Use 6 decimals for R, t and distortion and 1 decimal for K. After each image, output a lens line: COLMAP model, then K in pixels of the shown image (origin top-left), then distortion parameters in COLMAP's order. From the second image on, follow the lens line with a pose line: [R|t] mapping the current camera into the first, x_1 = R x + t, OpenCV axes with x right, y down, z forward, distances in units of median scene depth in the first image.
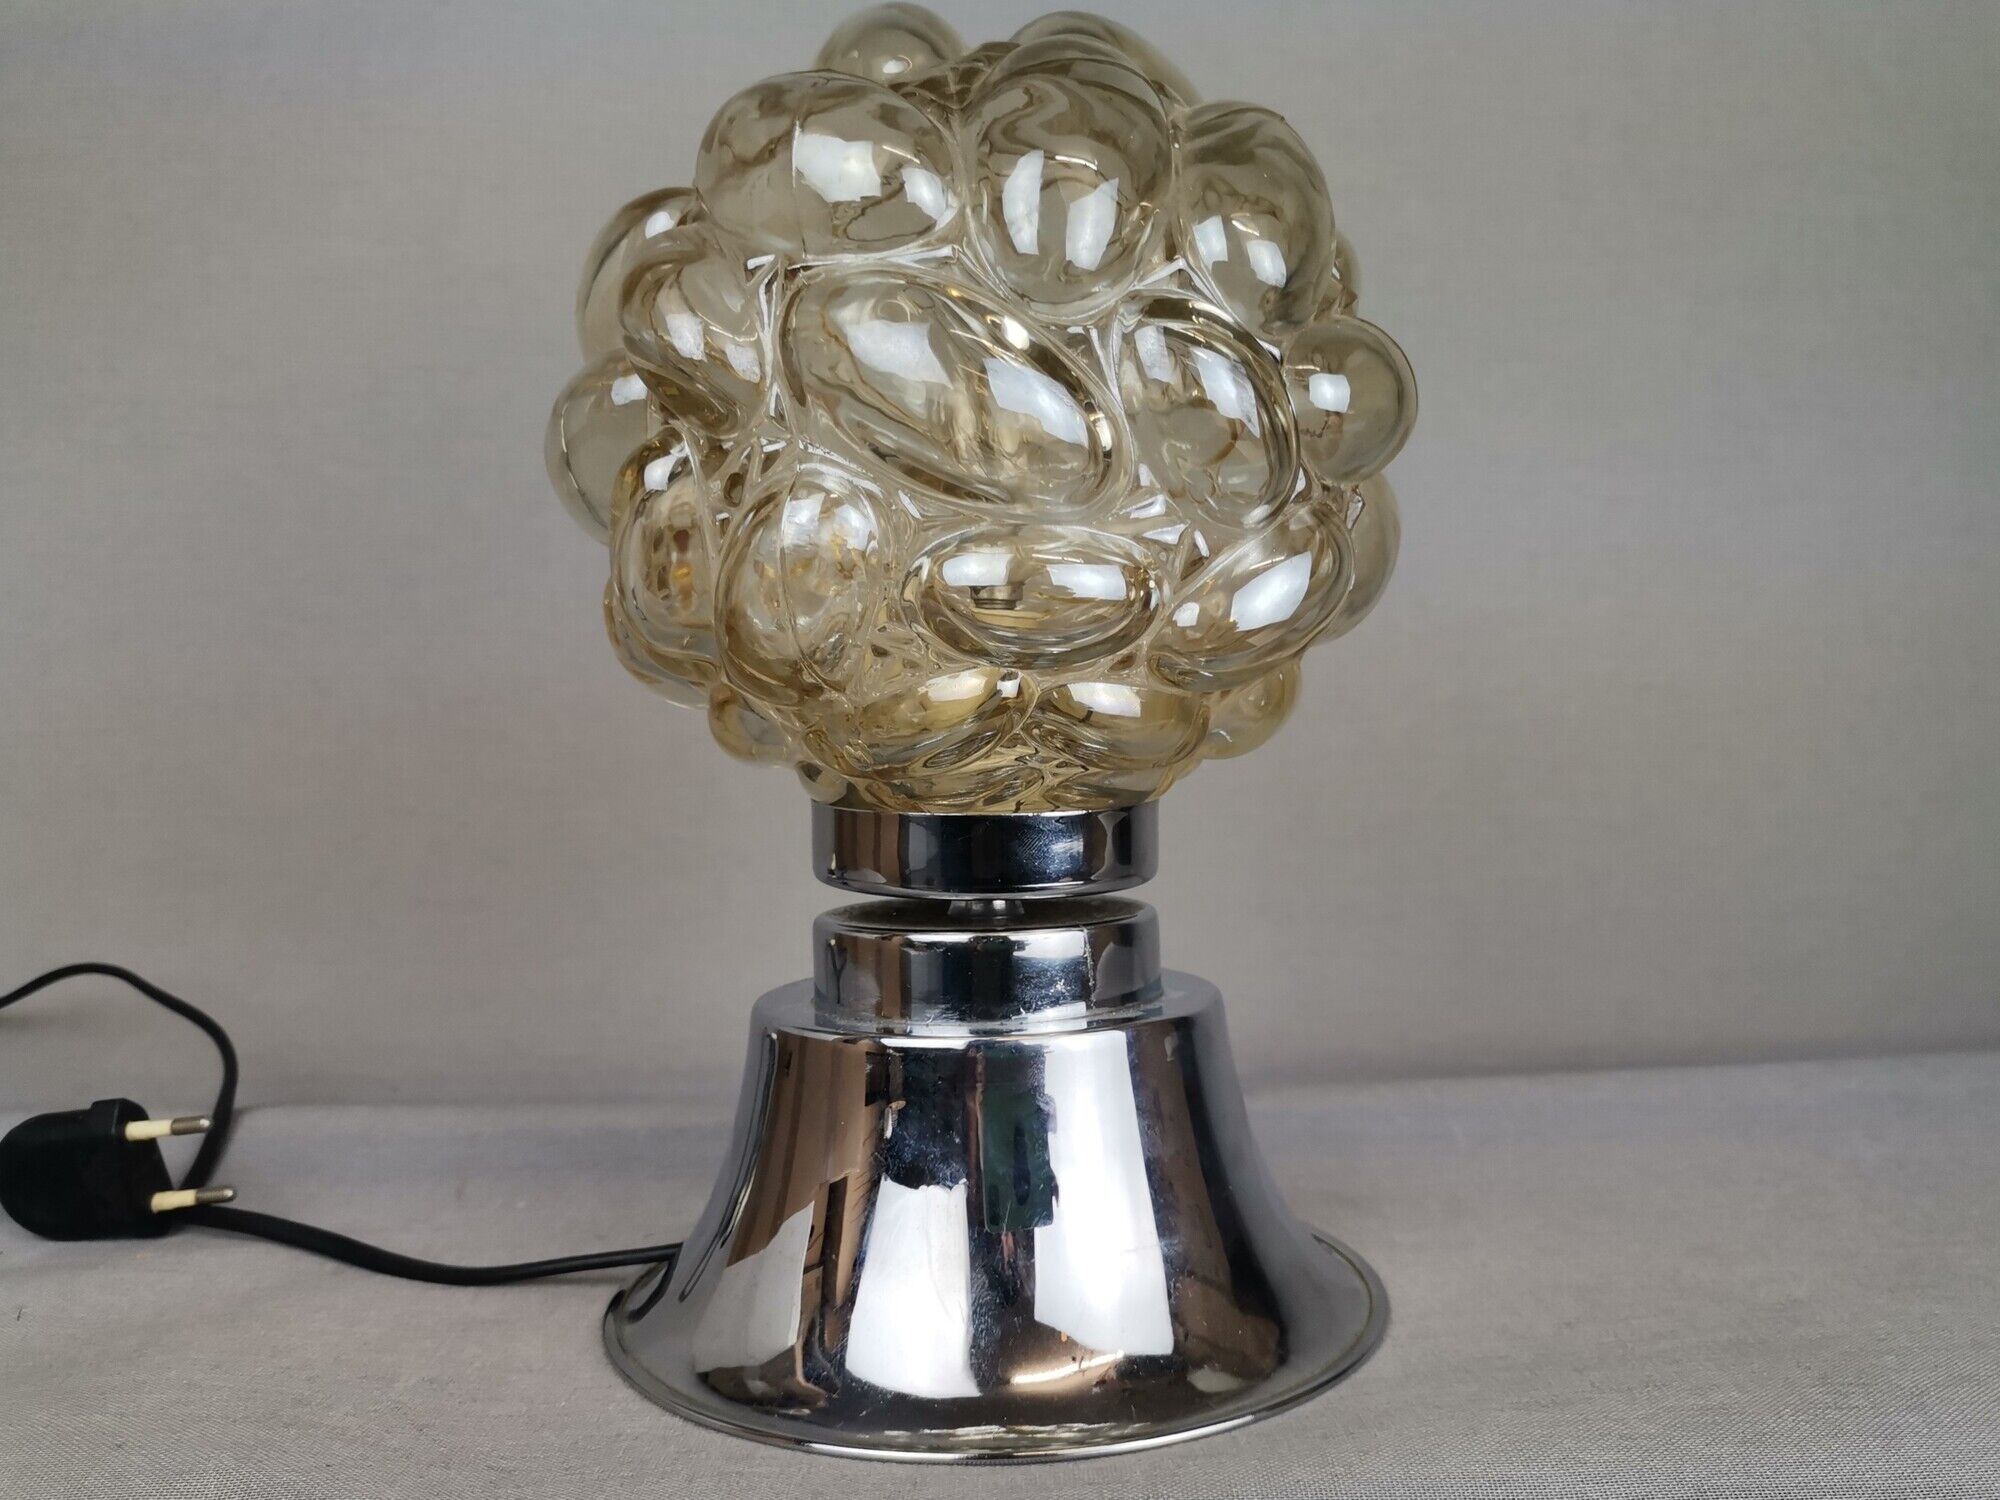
lens RADIAL K [[1489.7, 0, 1000.0], [0, 1489.7, 750.0], [0, 0, 1]] dist [0.001662, -0.000615]
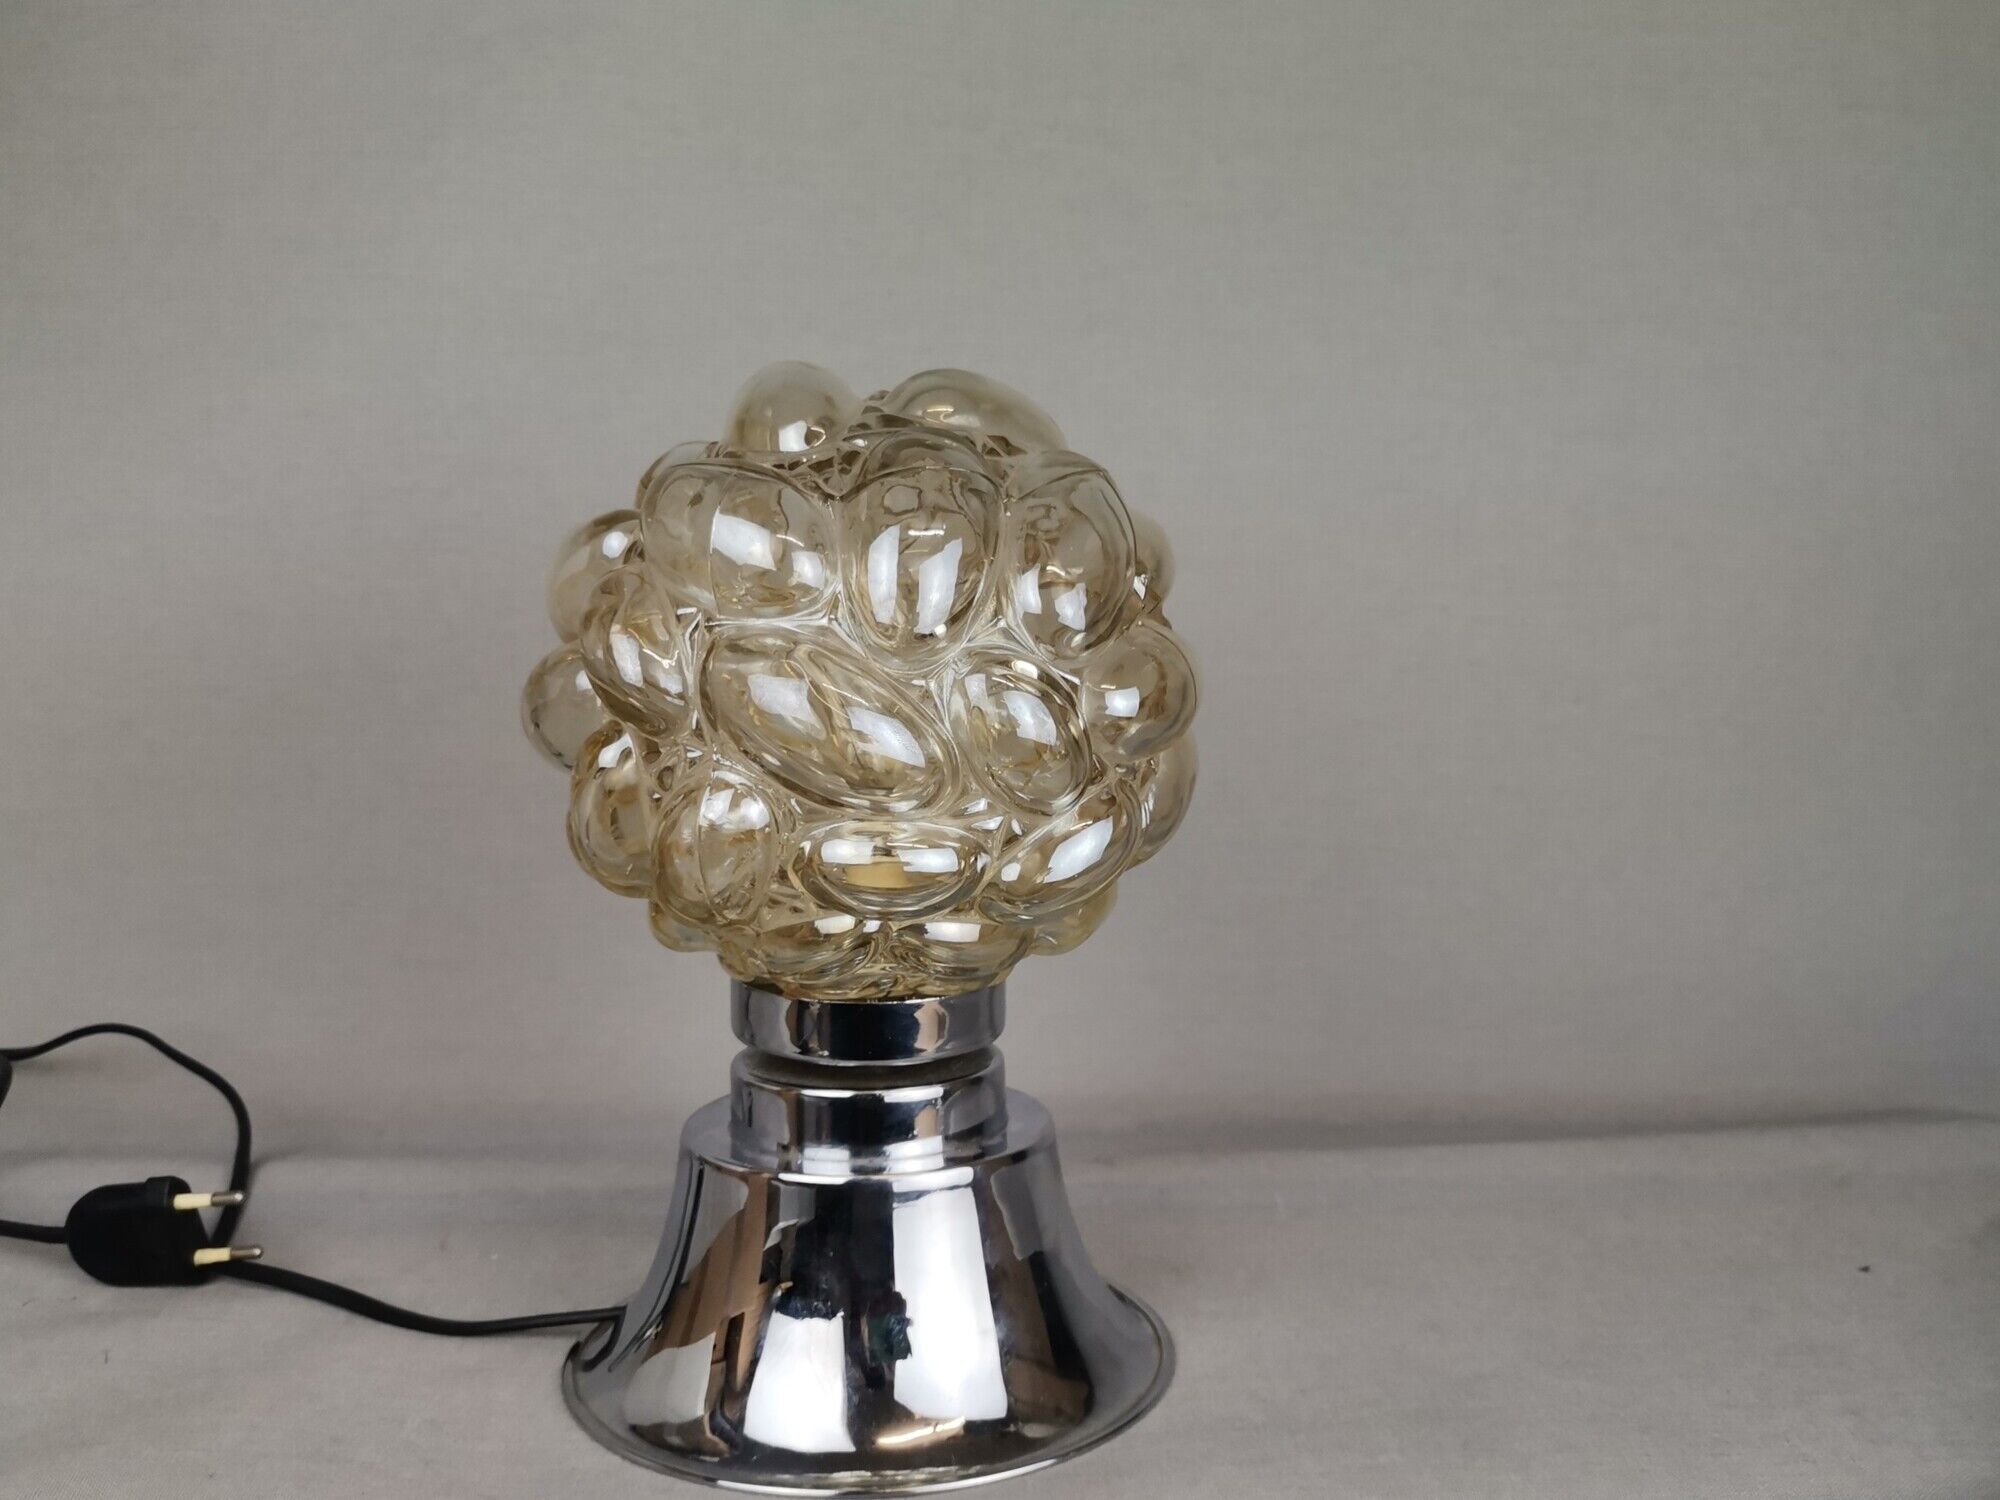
lens RADIAL K [[1592.9, 0, 1000.0], [0, 1592.9, 750.0], [0, 0, 1]] dist [0.000132, 0.001674]
pose [[0.999779, 0.019214, 0.008521, 0.101114], [-0.019656, 0.998280, 0.055231, -0.270336], [-0.007445, -0.055387, 0.998437, -0.394231]]
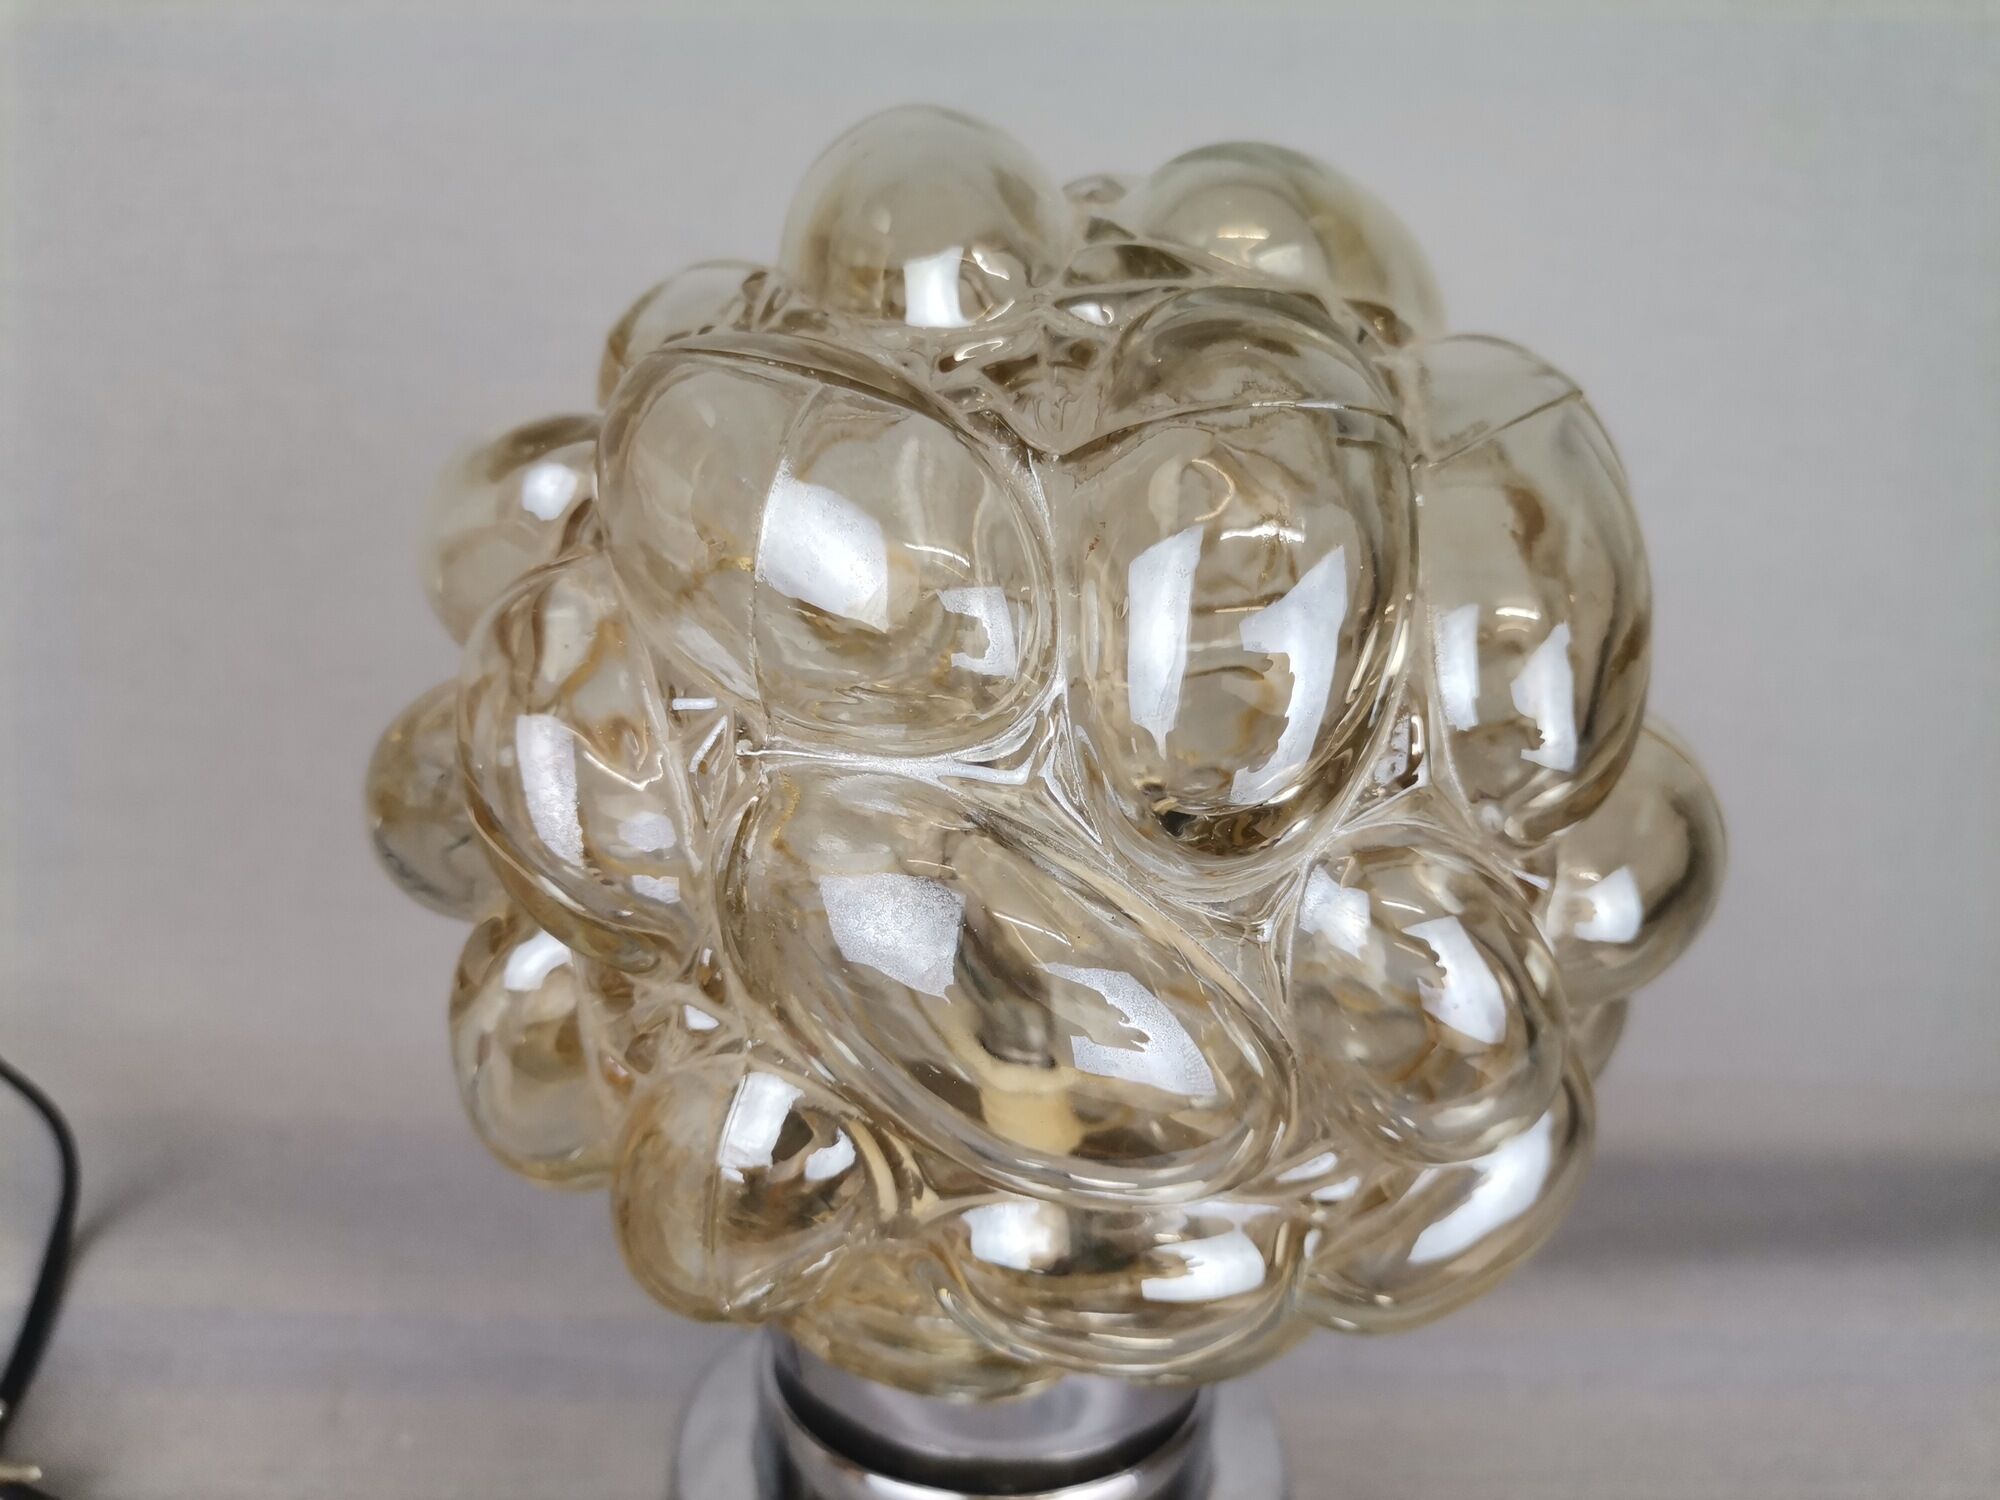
lens RADIAL K [[1489.1, 0, 1044.9], [0, 1489.1, 706.9], [0, 0, 1]] dist [-0.031912, -0.001428]
pose [[0.996586, 0.067794, 0.047122, -0.048941], [-0.076250, 0.974631, 0.210428, -0.429101], [-0.031661, -0.213303, 0.976473, 0.407549]]
